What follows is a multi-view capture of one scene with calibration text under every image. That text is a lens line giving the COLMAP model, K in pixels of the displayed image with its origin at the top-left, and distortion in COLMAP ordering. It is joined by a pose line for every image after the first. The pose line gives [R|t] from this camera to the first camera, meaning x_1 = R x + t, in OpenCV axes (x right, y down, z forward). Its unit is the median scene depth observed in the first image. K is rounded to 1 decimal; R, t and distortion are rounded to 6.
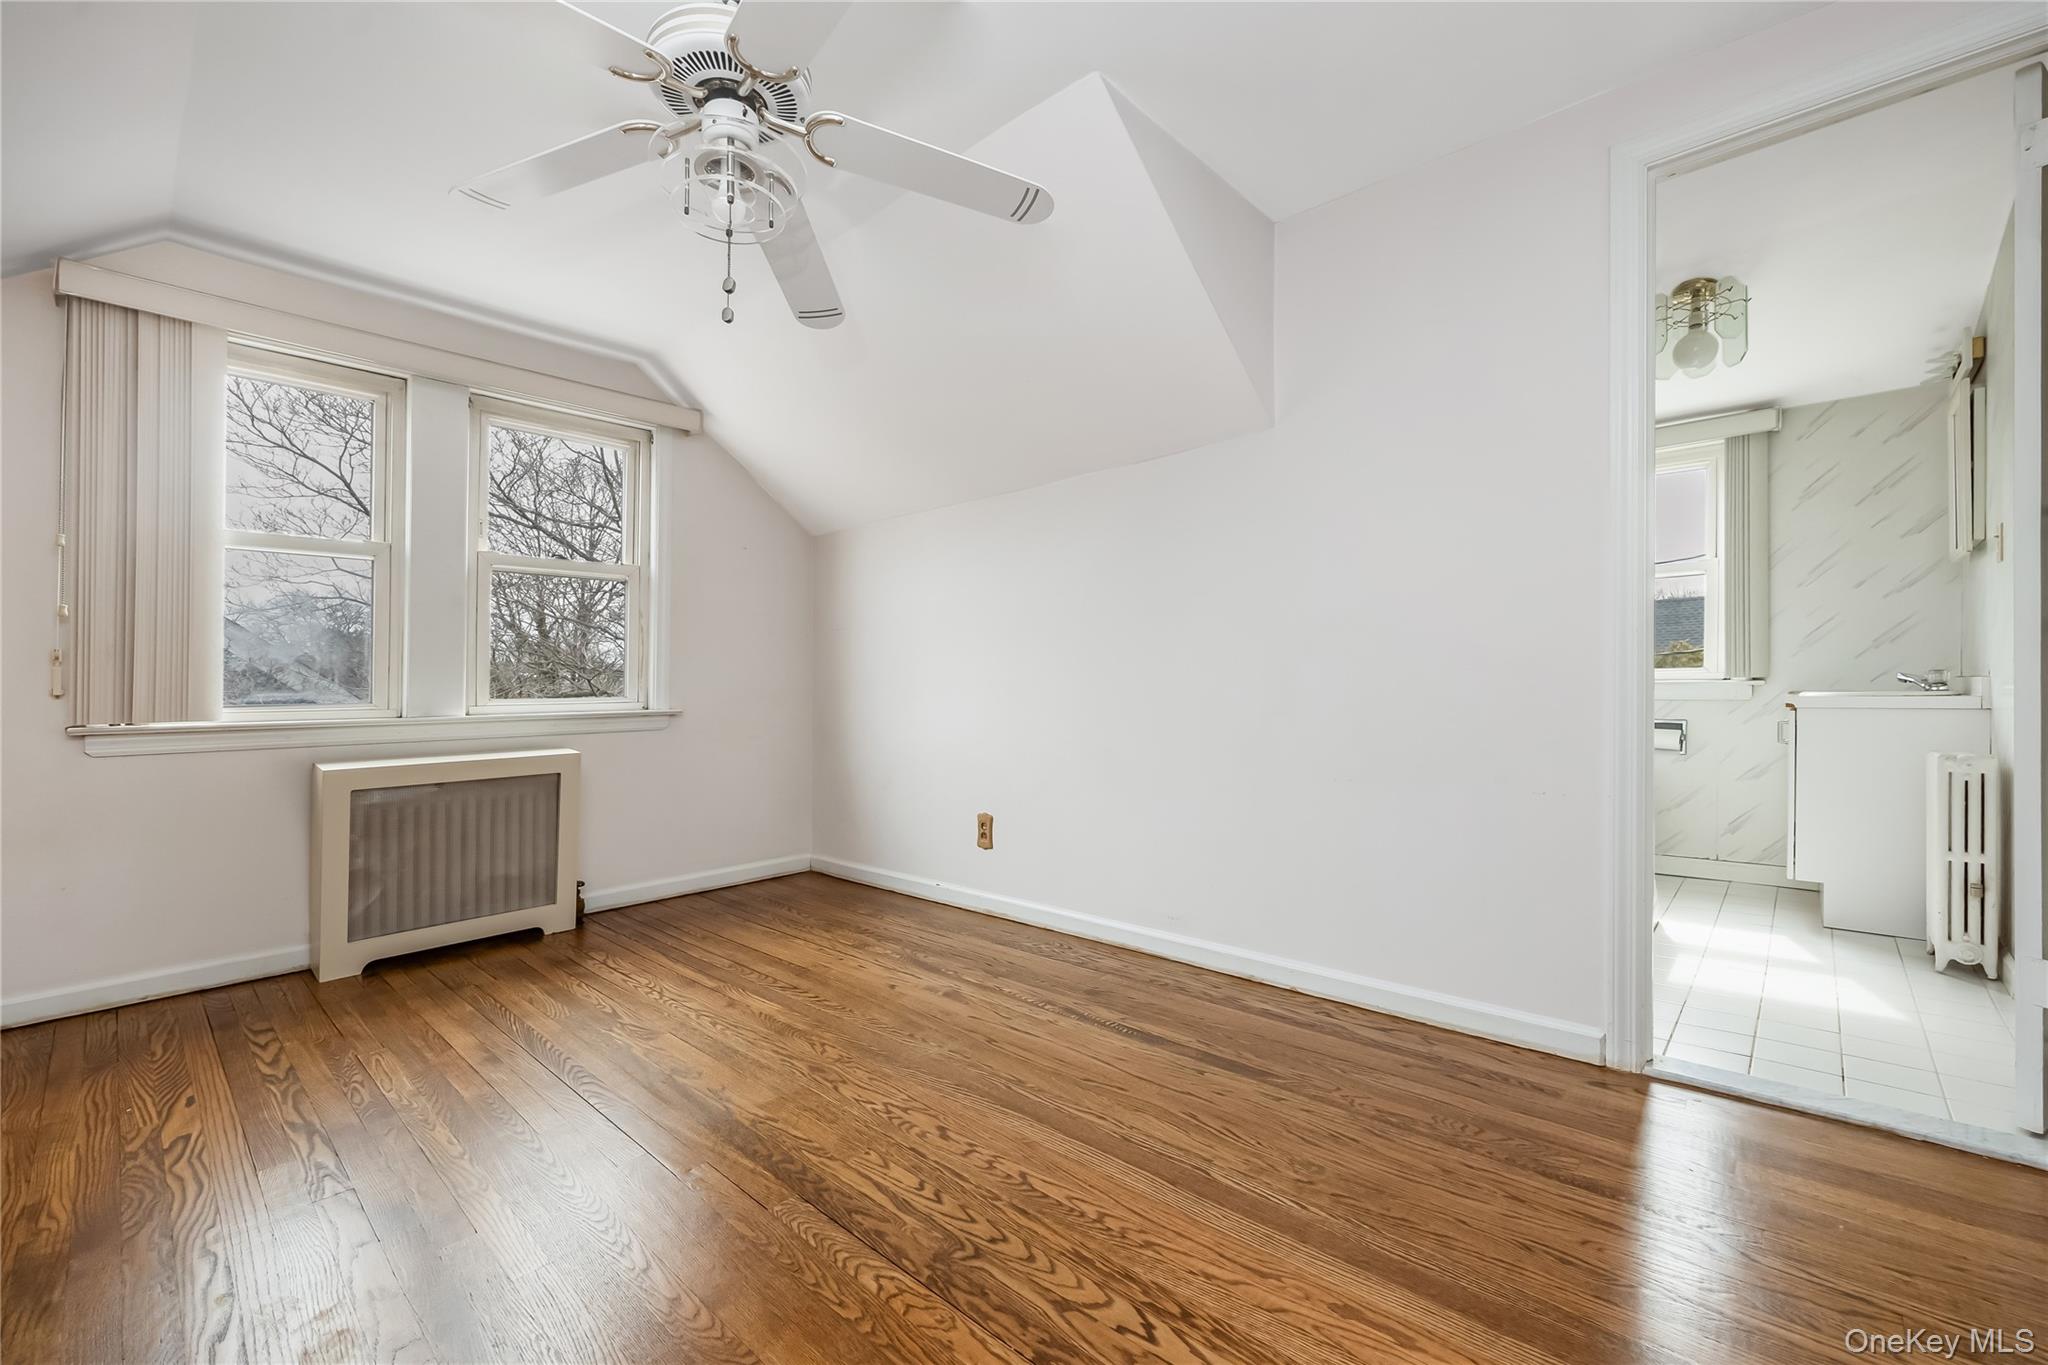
lens RADIAL K [[840.2, 0, 1024.2], [0, 840.2, 703.2], [0, 0, 1]] dist [-0.003030, 0.000178]
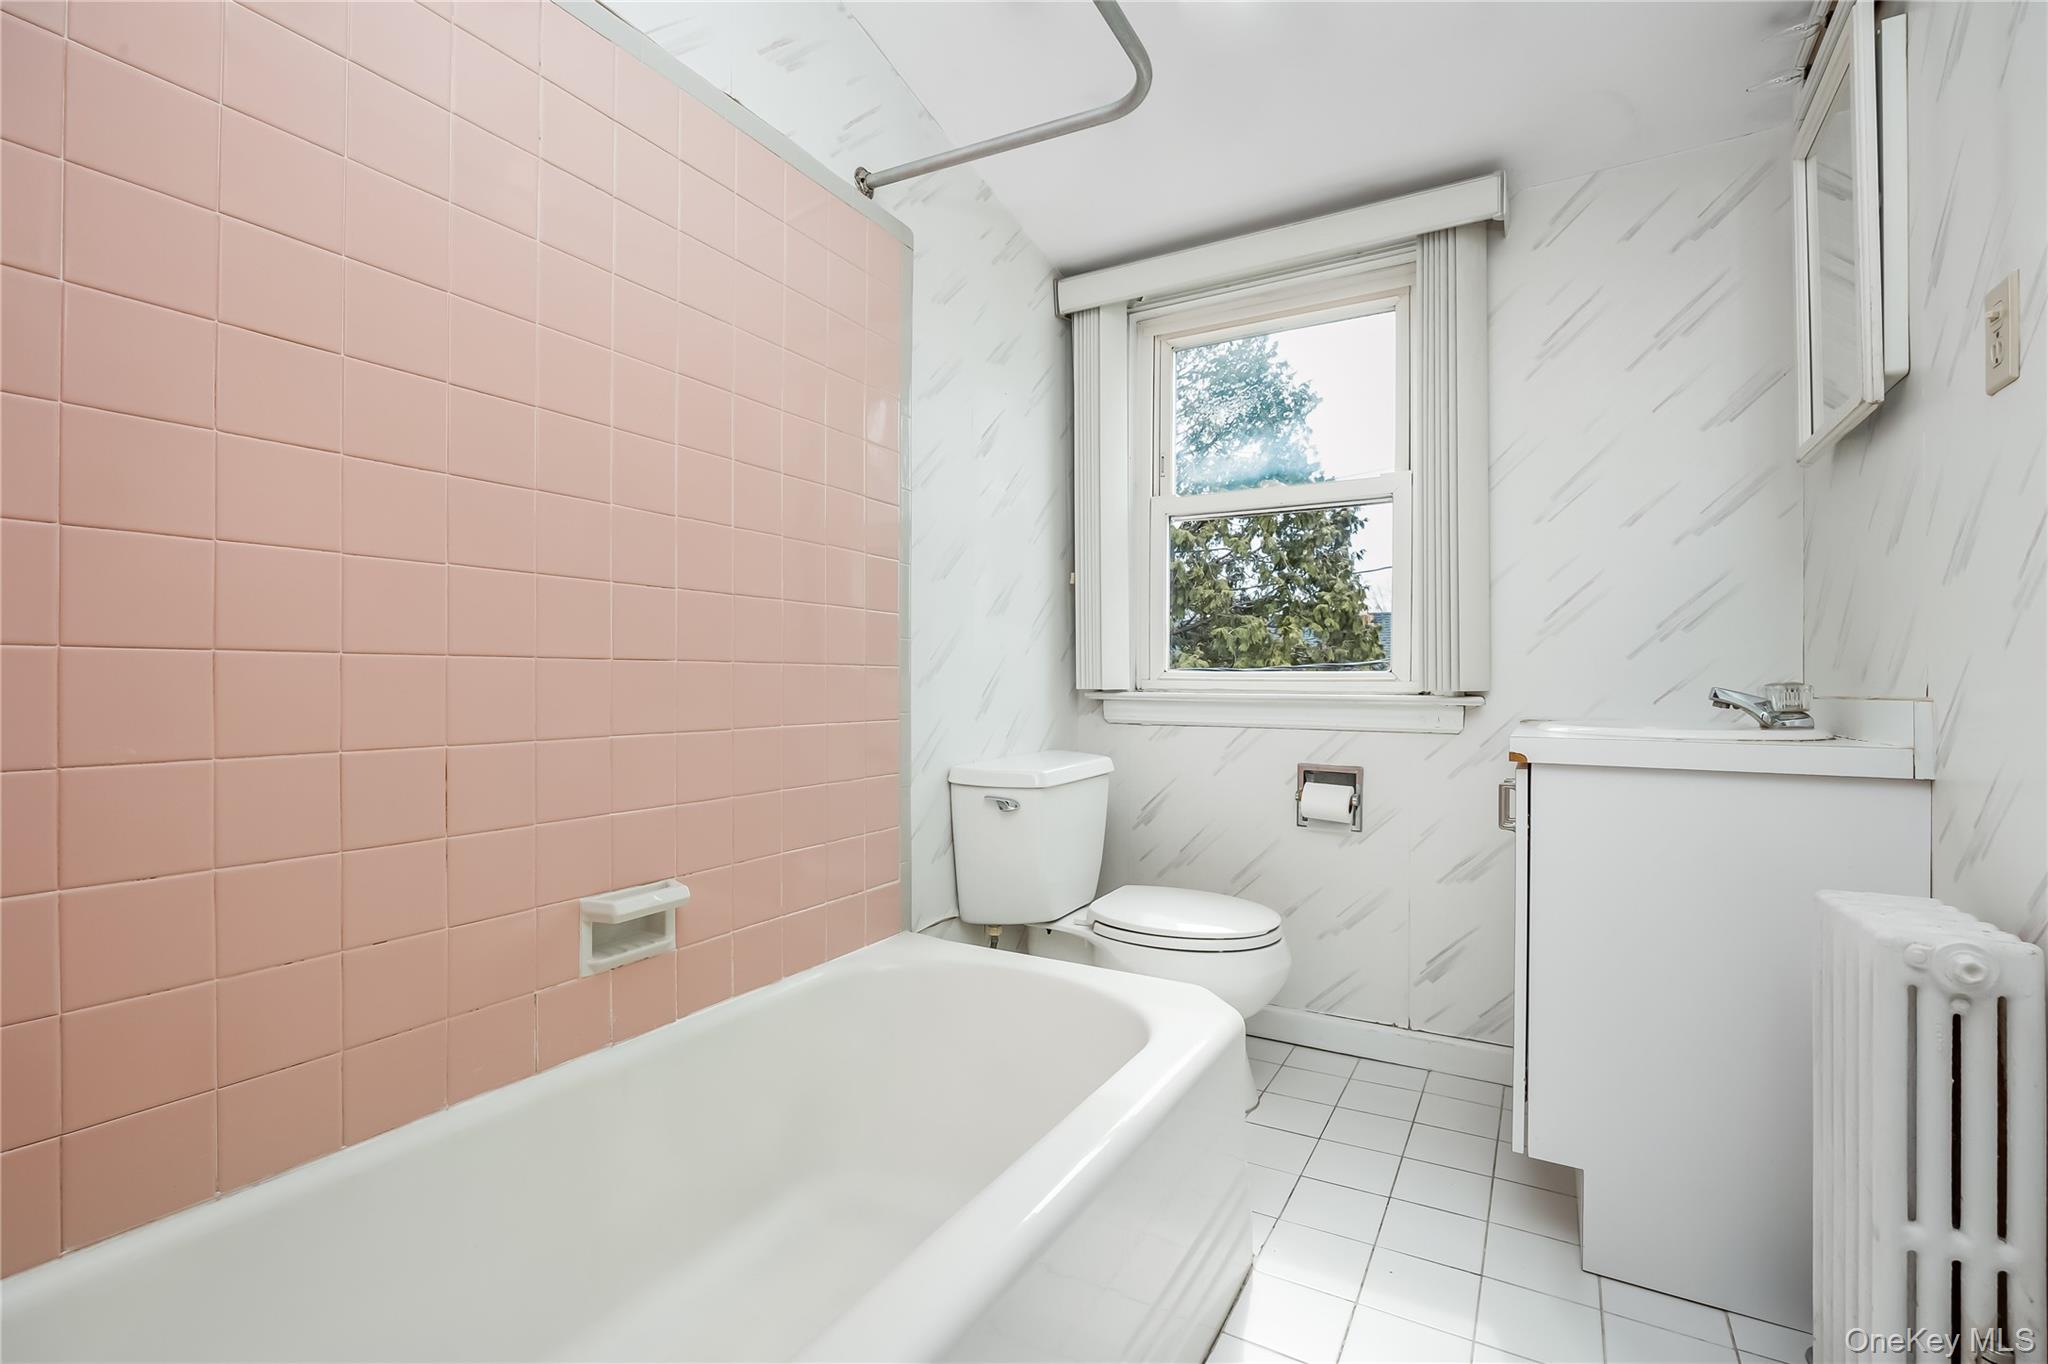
lens RADIAL K [[912.1, 0, 1025.3], [0, 912.1, 675.8], [0, 0, 1]] dist [-0.000692, -0.000270]
pose [[0.973514, 0.023093, 0.227460, 0.499576], [-0.015891, 0.999314, -0.033444, -0.018234], [-0.228076, 0.028944, 0.973213, 0.535435]]
